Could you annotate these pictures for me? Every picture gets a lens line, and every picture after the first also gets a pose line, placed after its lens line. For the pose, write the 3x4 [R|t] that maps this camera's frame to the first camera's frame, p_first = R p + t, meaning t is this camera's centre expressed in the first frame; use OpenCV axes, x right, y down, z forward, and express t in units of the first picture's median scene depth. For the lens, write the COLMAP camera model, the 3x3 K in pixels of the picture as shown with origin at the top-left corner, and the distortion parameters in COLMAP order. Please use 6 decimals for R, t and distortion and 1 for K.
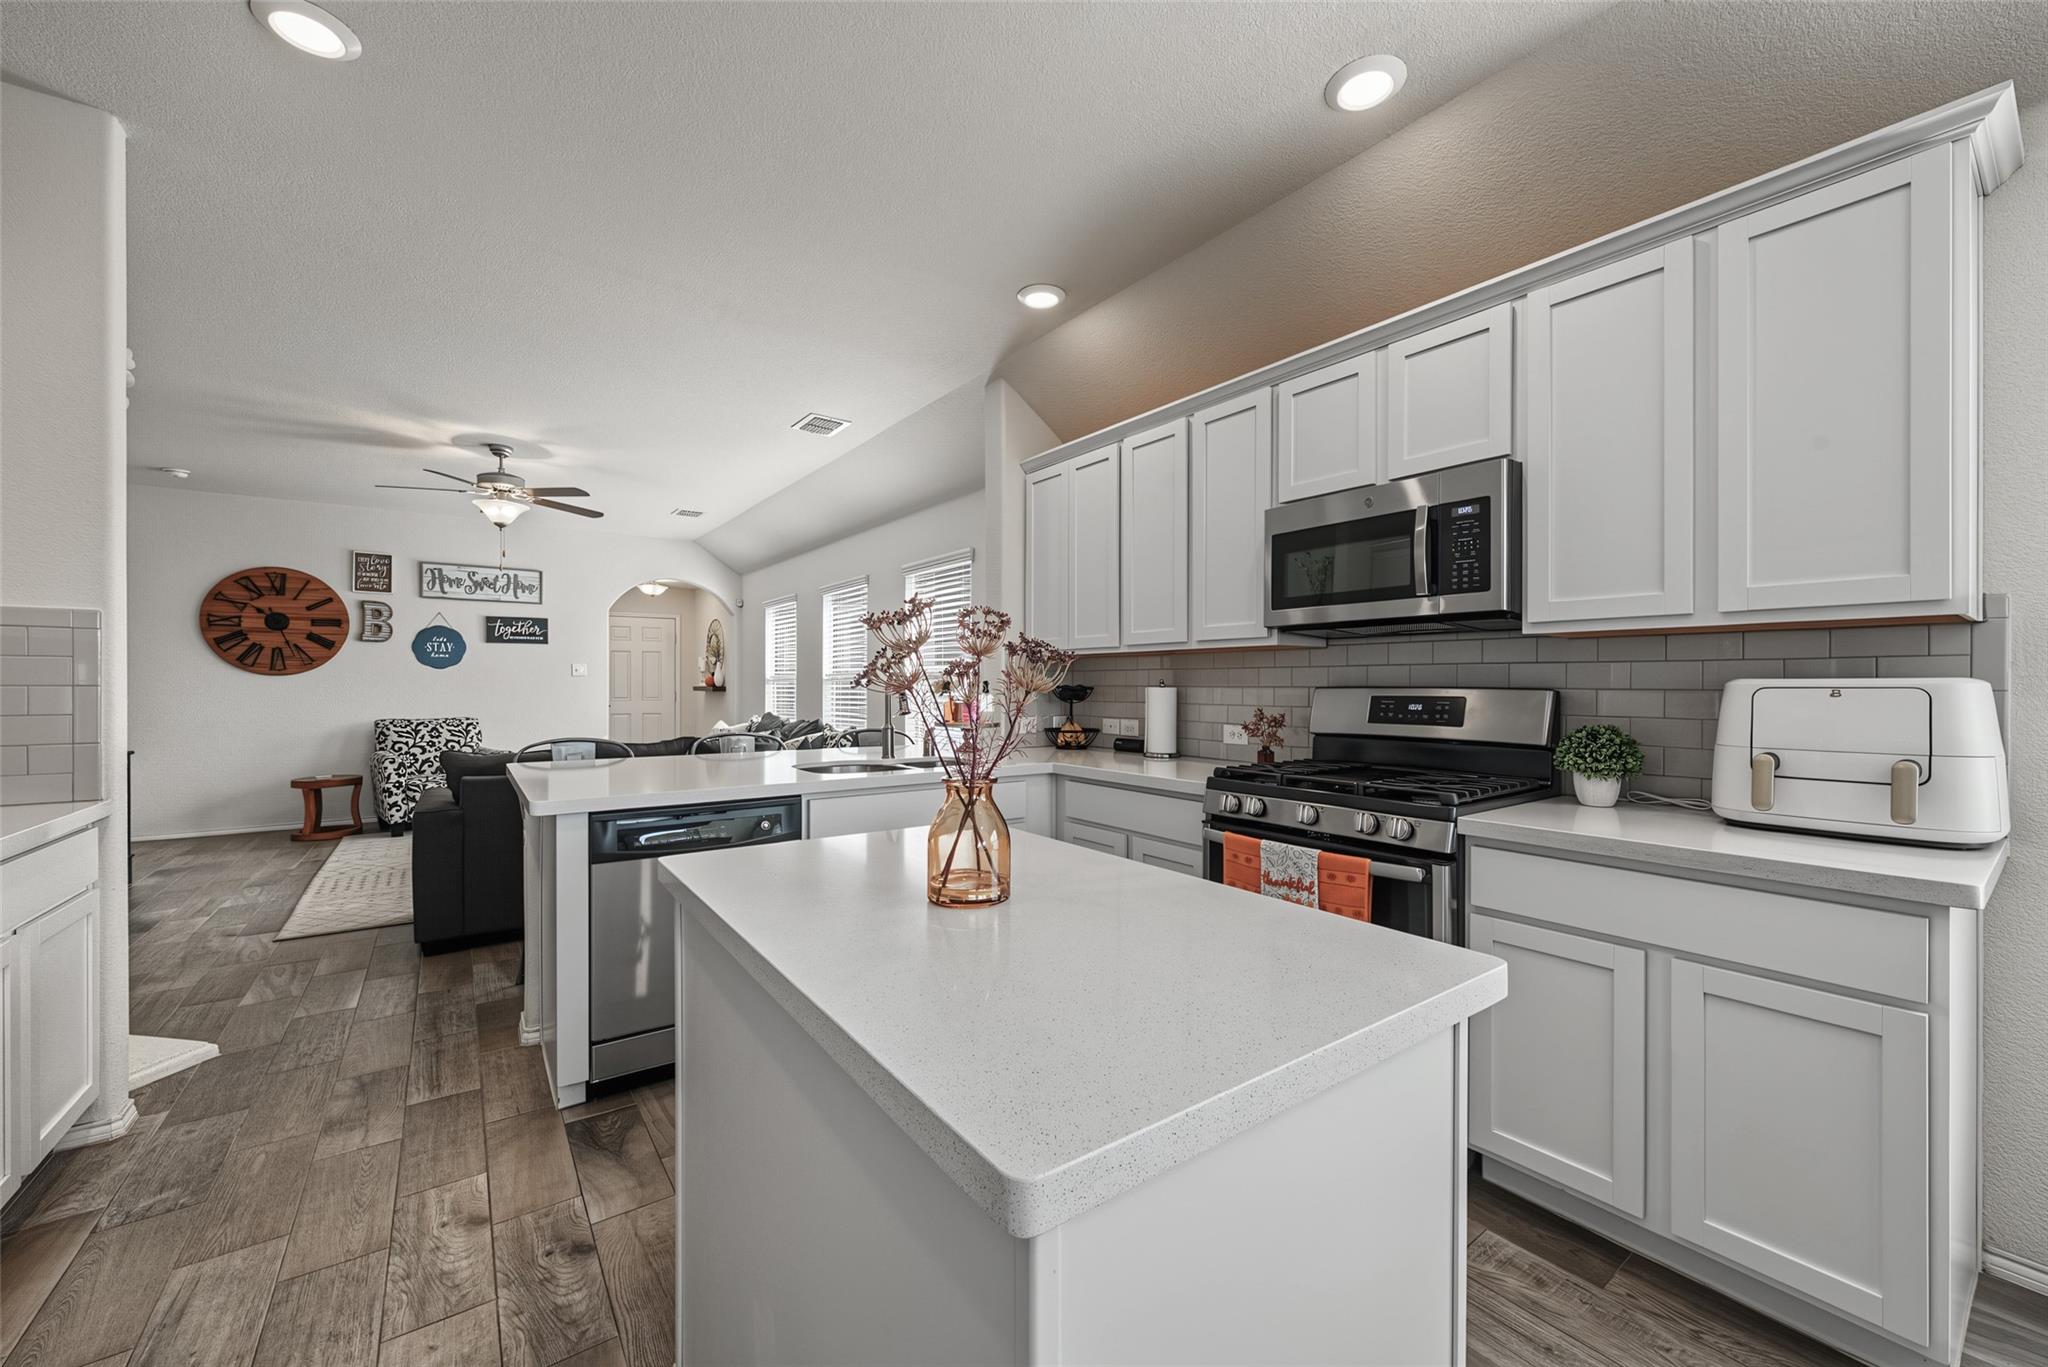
lens RADIAL K [[794.3, 0, 1024.0], [0, 794.3, 683.5], [0, 0, 1]] dist [0.000542, 0.000049]
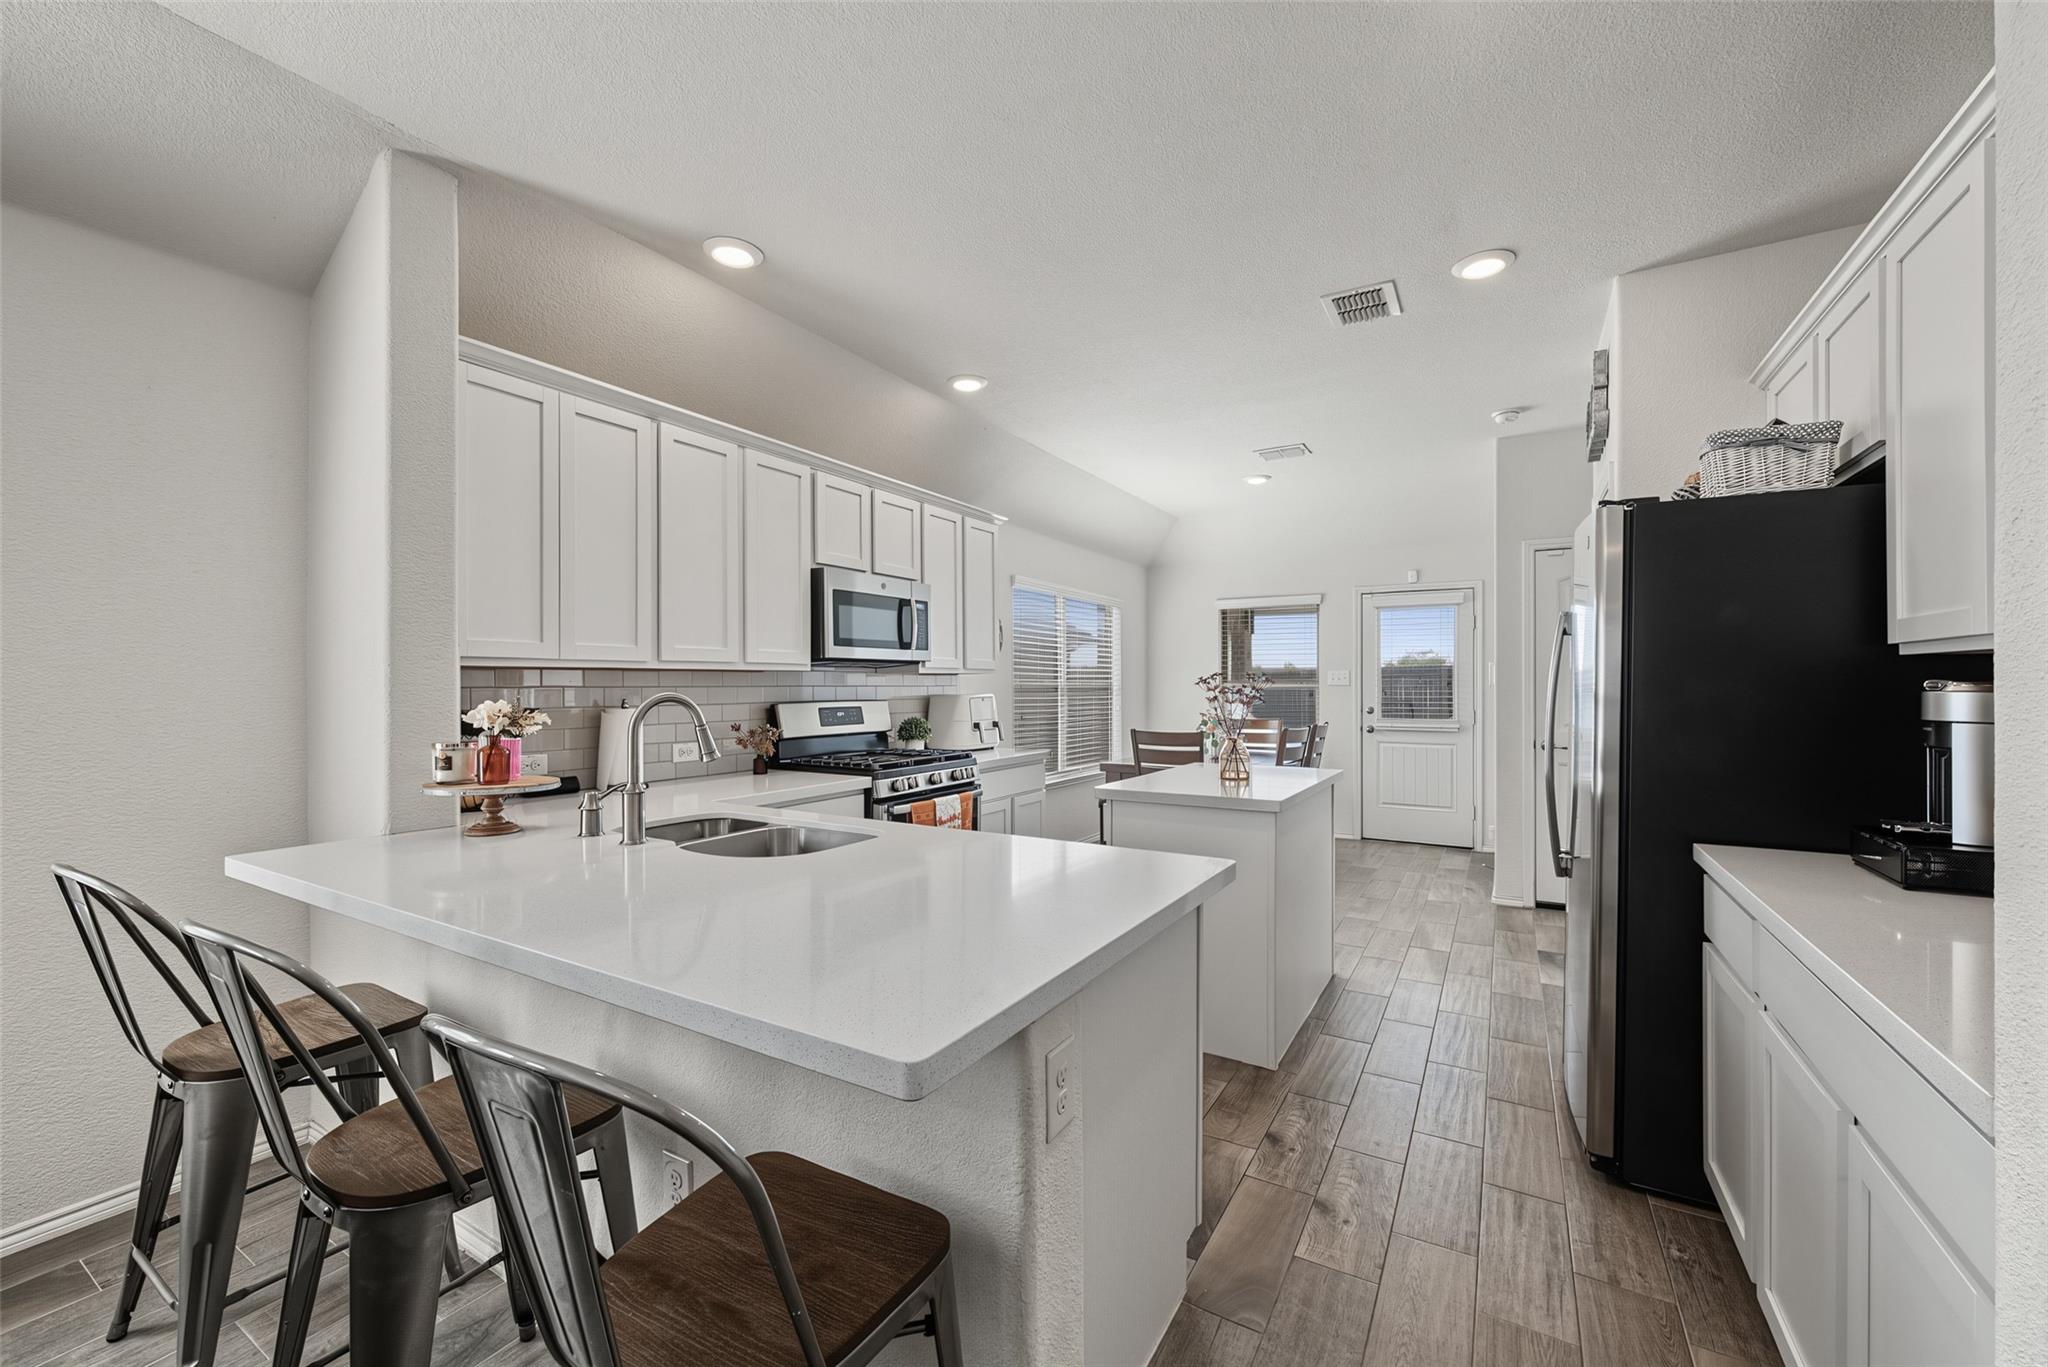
lens RADIAL K [[819.5, 0, 1024.0], [0, 819.5, 683.5], [0, 0, 1]] dist [-0.001166, -0.000067]
pose [[-0.401255, -0.000818, 0.915966, -1.249863], [0.002252, 0.999996, 0.001880, -0.036048], [-0.915964, 0.002817, -0.401252, 1.469676]]
